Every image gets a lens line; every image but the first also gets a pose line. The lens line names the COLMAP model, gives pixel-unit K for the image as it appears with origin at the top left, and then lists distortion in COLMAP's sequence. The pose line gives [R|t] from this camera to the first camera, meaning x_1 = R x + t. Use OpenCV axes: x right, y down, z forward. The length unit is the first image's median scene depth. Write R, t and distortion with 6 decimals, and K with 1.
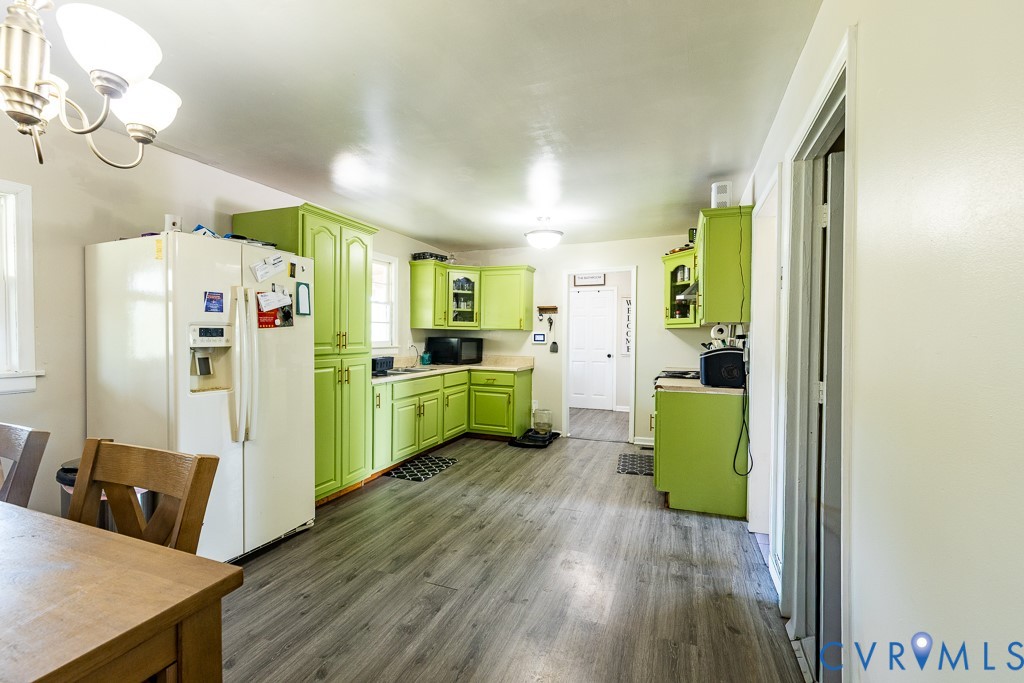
lens RADIAL K [[442.0, 0, 511.8], [0, 442.0, 337.8], [0, 0, 1]] dist [0.000574, -0.000444]
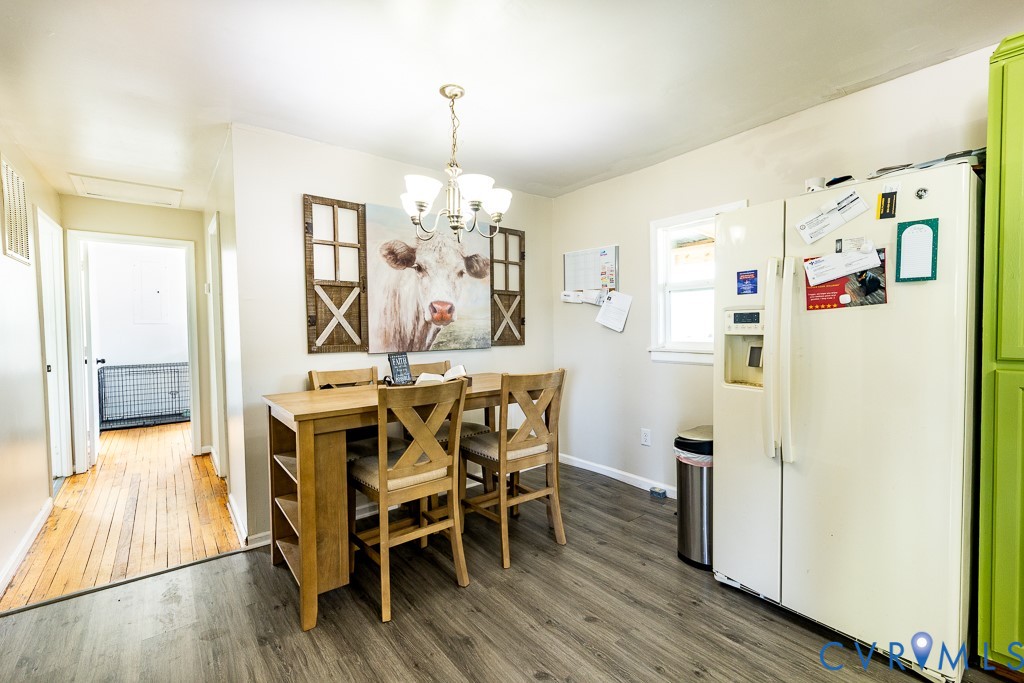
lens RADIAL K [[442.0, 0, 512.5], [0, 442.0, 338.1], [0, 0, 1]] dist [0.000574, -0.000444]
pose [[-0.506991, 0.029318, -0.861453, 0.262241], [0.007465, 0.999533, 0.029624, -0.001524], [0.861919, 0.008589, -0.506973, 0.916221]]
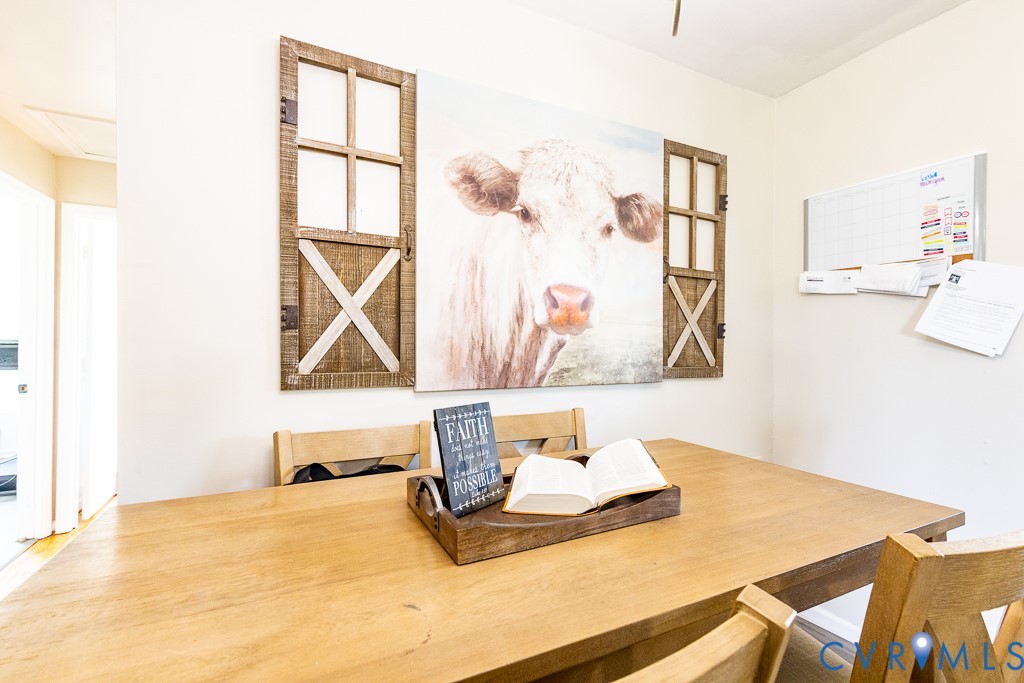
lens RADIAL K [[453.8, 0, 508.0], [0, 453.8, 342.8], [0, 0, 1]] dist [0.004390, -0.000183]
pose [[-0.691432, -0.005288, -0.722422, -0.223544], [-0.008505, 0.999963, 0.000820, 0.009625], [0.722391, 0.006711, -0.691452, 0.466102]]
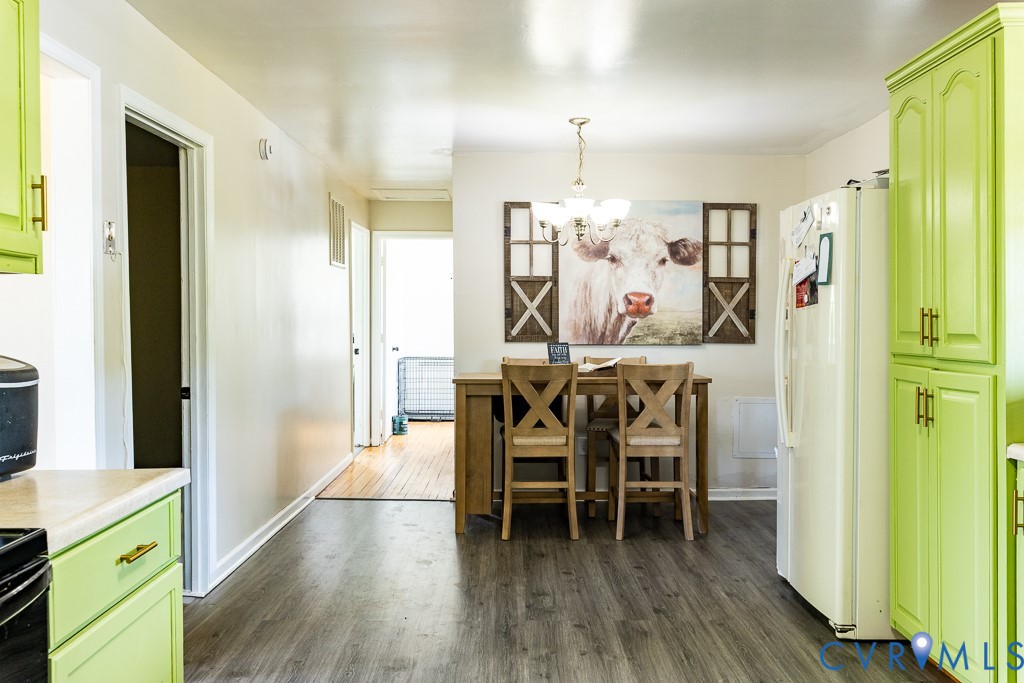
lens RADIAL K [[853.6, 0, 512.7], [0, 853.6, 322.0], [0, 0, 1]] dist [-0.005907, 0.001894]
pose [[-0.932041, -0.000556, -0.362351, 0.418054], [-0.003068, 0.999975, 0.006358, -0.005362], [0.362339, 0.007037, -0.932020, 2.133606]]
